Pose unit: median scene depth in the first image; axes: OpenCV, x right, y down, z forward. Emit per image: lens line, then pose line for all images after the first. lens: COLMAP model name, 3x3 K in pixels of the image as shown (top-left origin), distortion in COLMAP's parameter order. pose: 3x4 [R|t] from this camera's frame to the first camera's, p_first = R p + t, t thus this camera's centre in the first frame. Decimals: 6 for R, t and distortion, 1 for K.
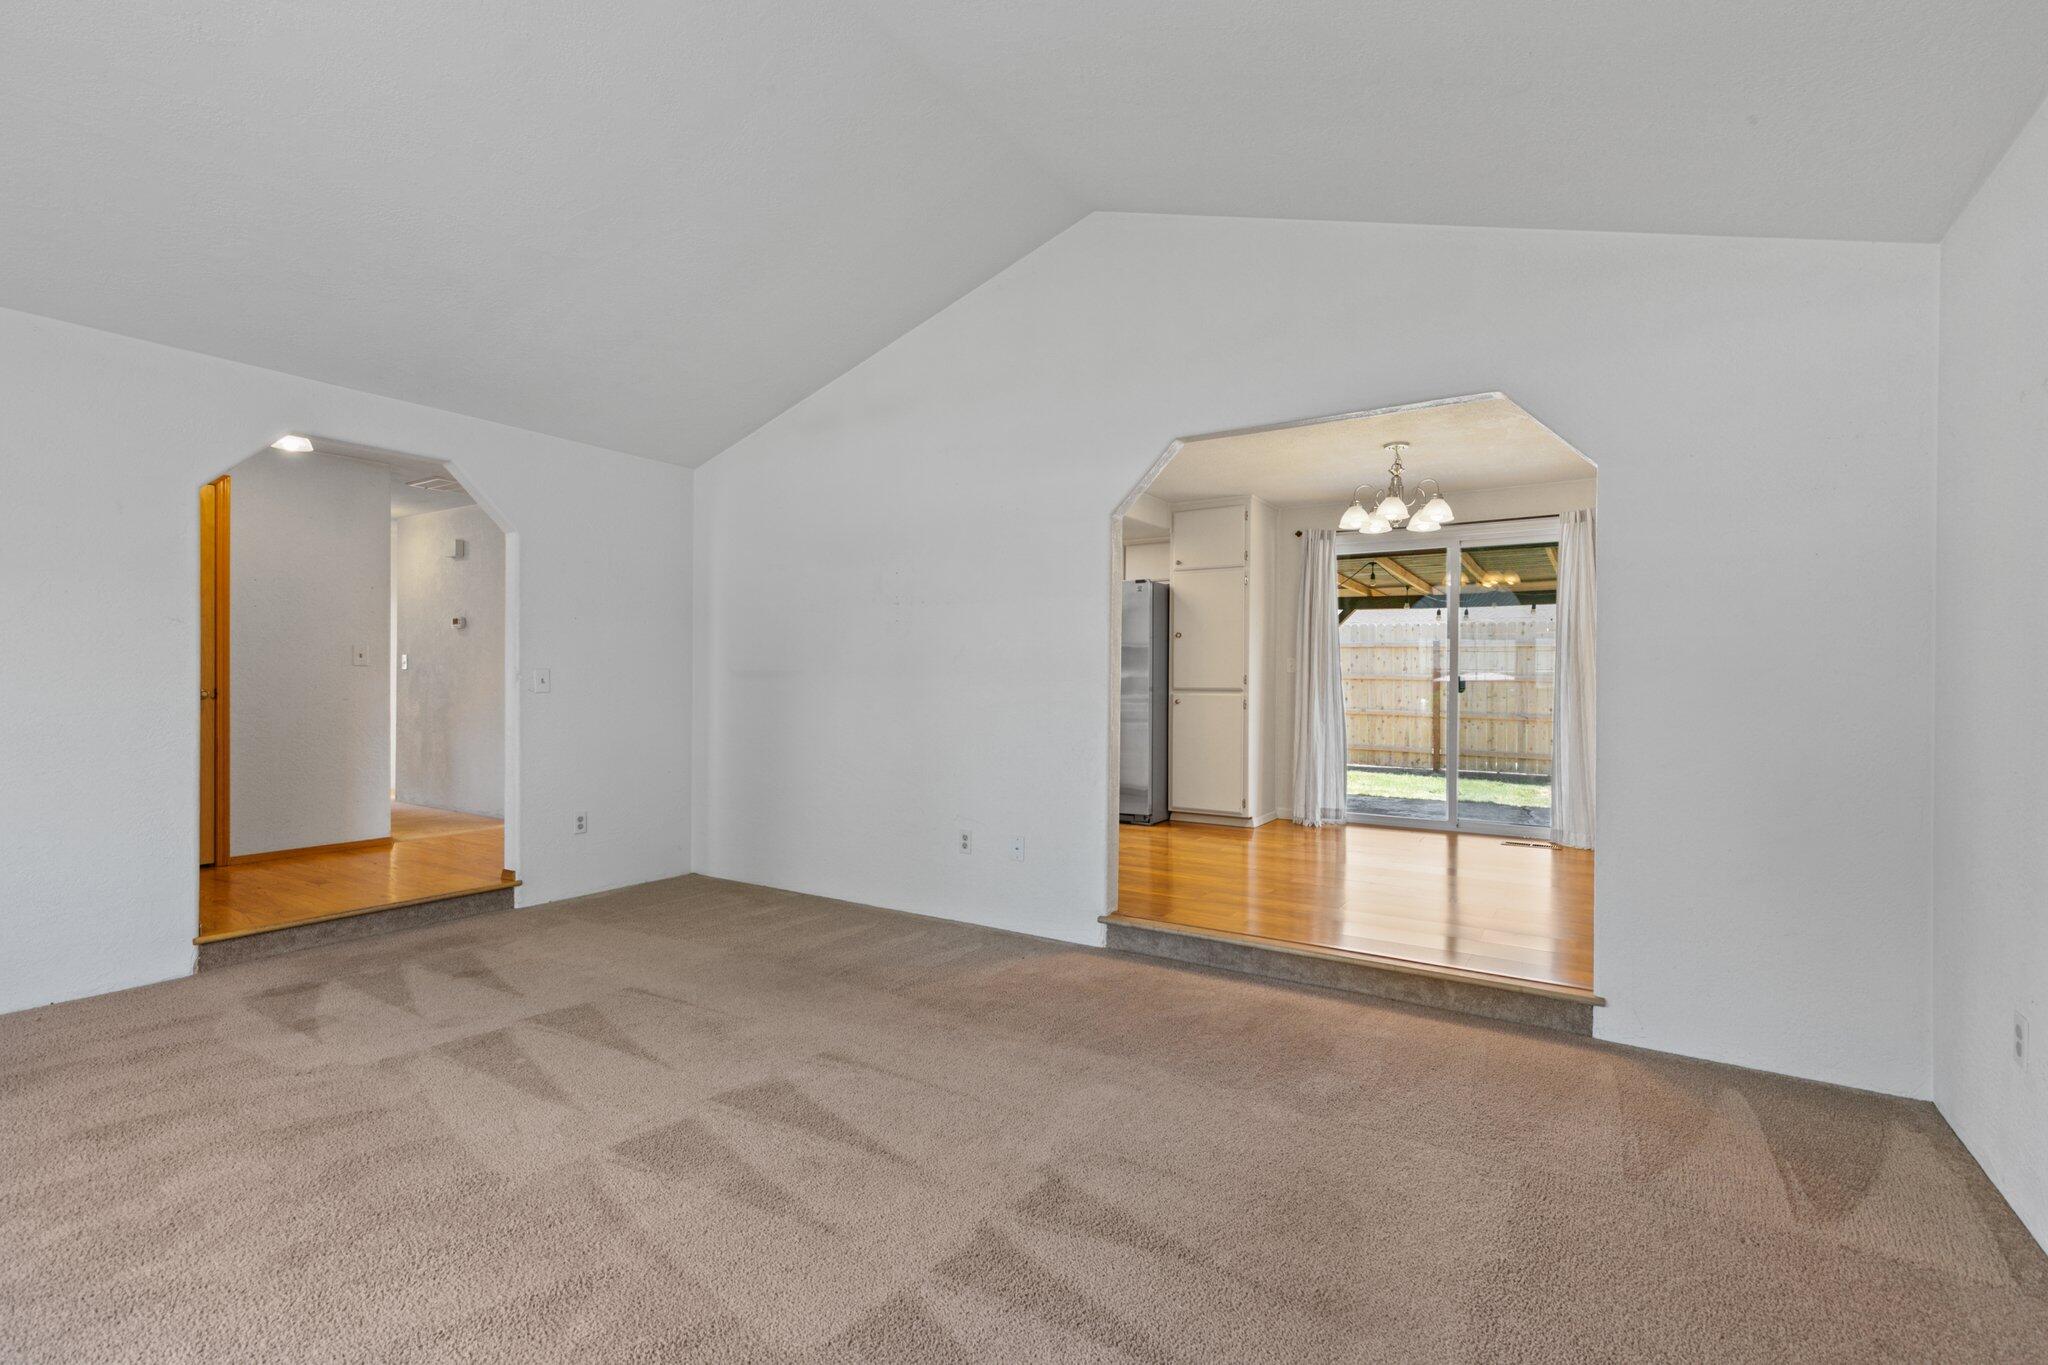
lens RADIAL K [[929.3, 0, 1036.7], [0, 929.3, 675.4], [0, 0, 1]] dist [0.014458, -0.000010]
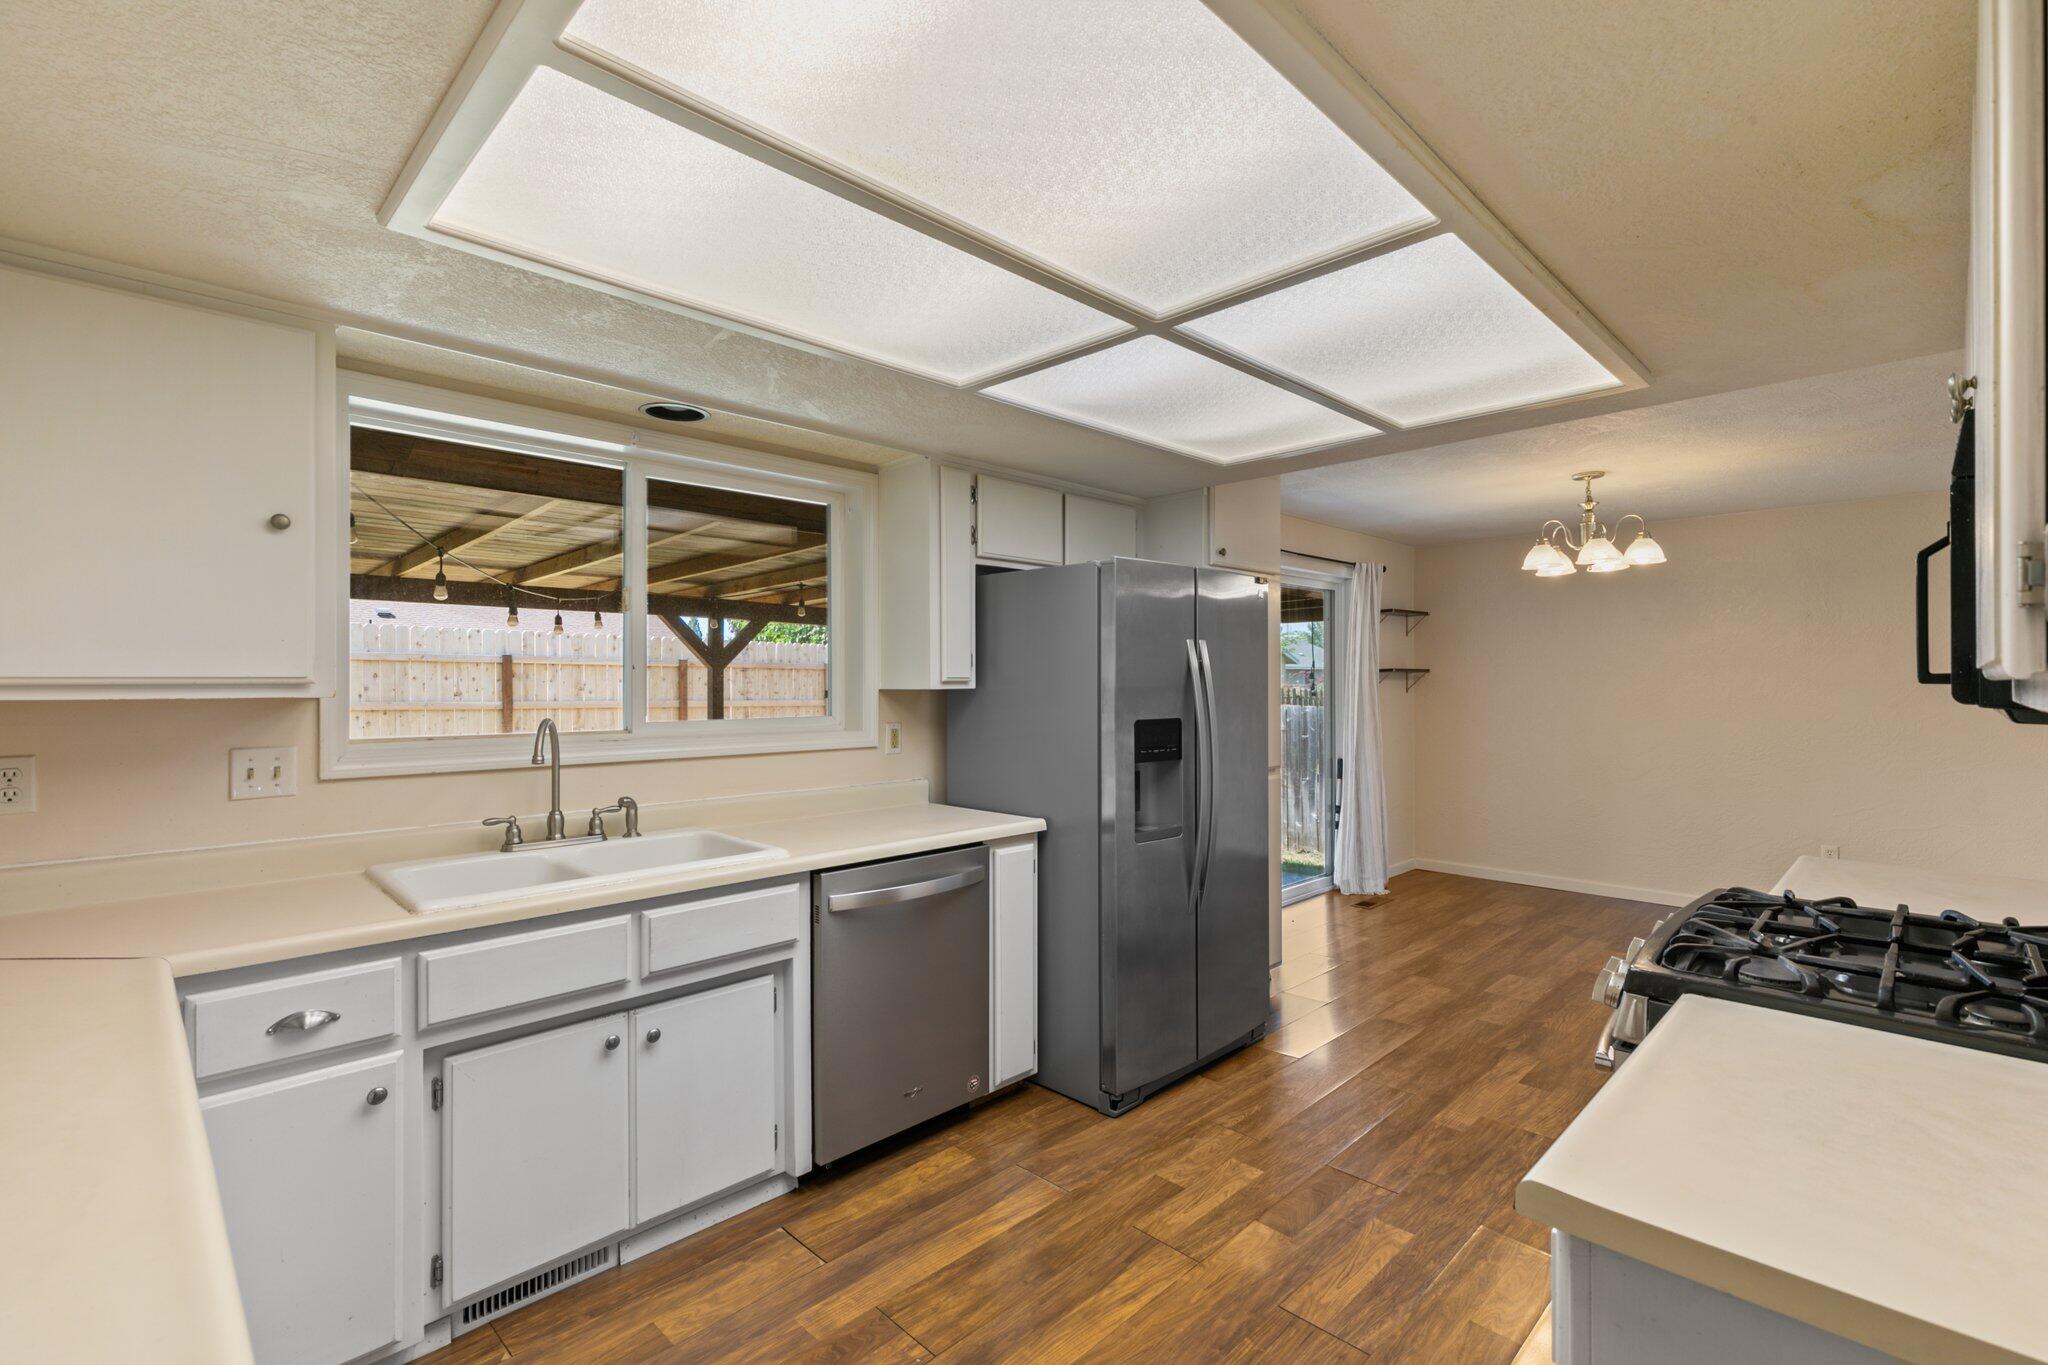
lens RADIAL K [[929.3, 0, 1036.7], [0, 929.3, 675.4], [0, 0, 1]] dist [0.014458, -0.000010]
pose [[0.201854, -0.004122, 0.979407, -0.191129], [0.002216, 0.999991, 0.003751, -0.021997], [-0.979413, 0.001413, 0.201861, 0.447167]]
